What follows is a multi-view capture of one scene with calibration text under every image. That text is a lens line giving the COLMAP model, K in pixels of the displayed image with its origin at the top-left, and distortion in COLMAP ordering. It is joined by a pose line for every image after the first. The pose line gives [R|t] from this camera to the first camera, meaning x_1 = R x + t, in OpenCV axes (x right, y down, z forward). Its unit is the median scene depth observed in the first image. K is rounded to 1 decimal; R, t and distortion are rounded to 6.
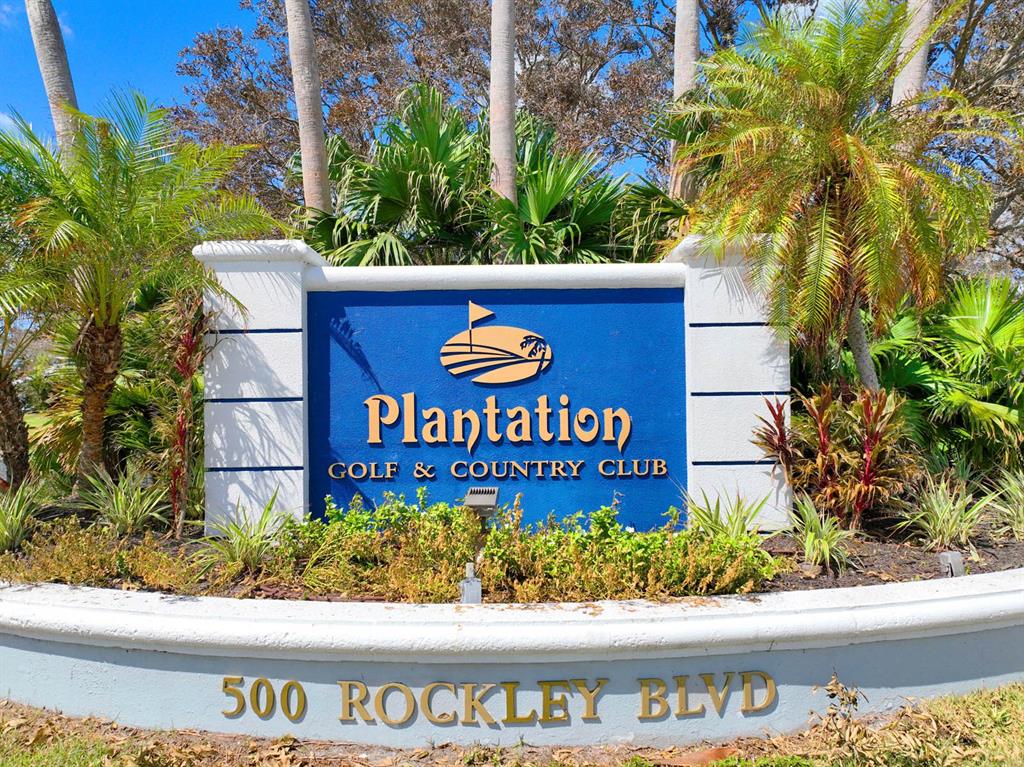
lens RADIAL K [[704.9, 0, 489.5], [0, 704.9, 381.9], [0, 0, 1]] dist [0.003784, -0.003712]
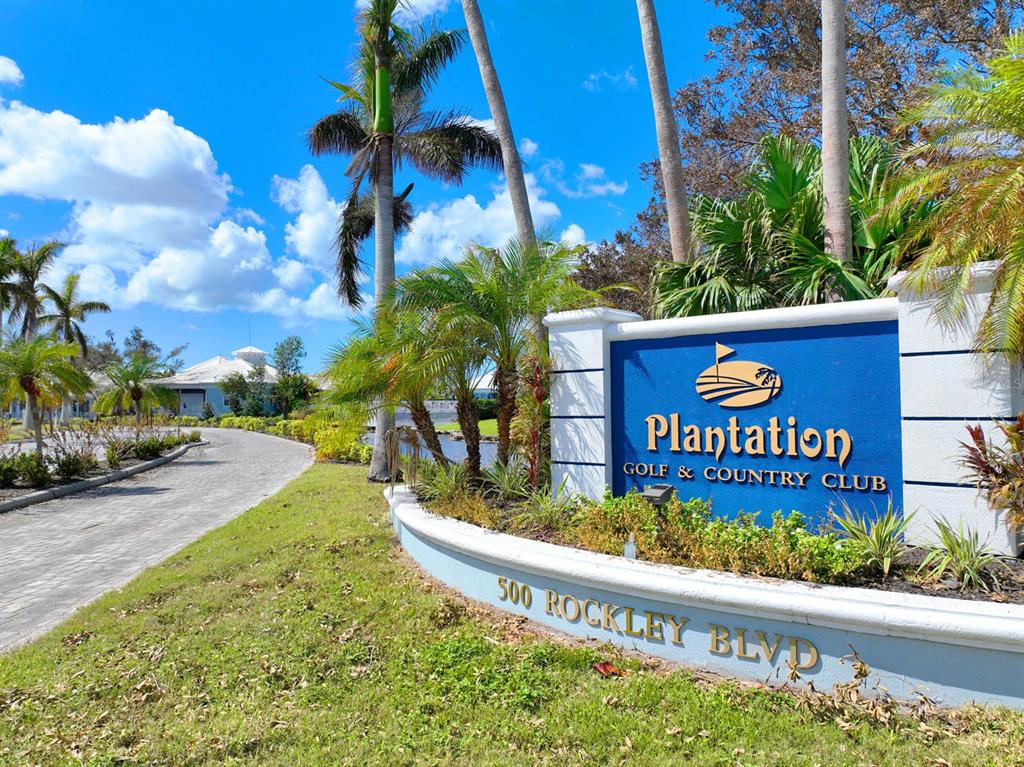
lens RADIAL K [[704.9, 0, 518.7], [0, 704.9, 383.7], [0, 0, 1]] dist [0.003784, -0.003712]
pose [[0.760154, -0.015017, -0.649569, 0.532067], [0.016120, 0.999861, -0.004252, -0.039953], [0.649543, -0.007239, 0.760290, -0.207107]]
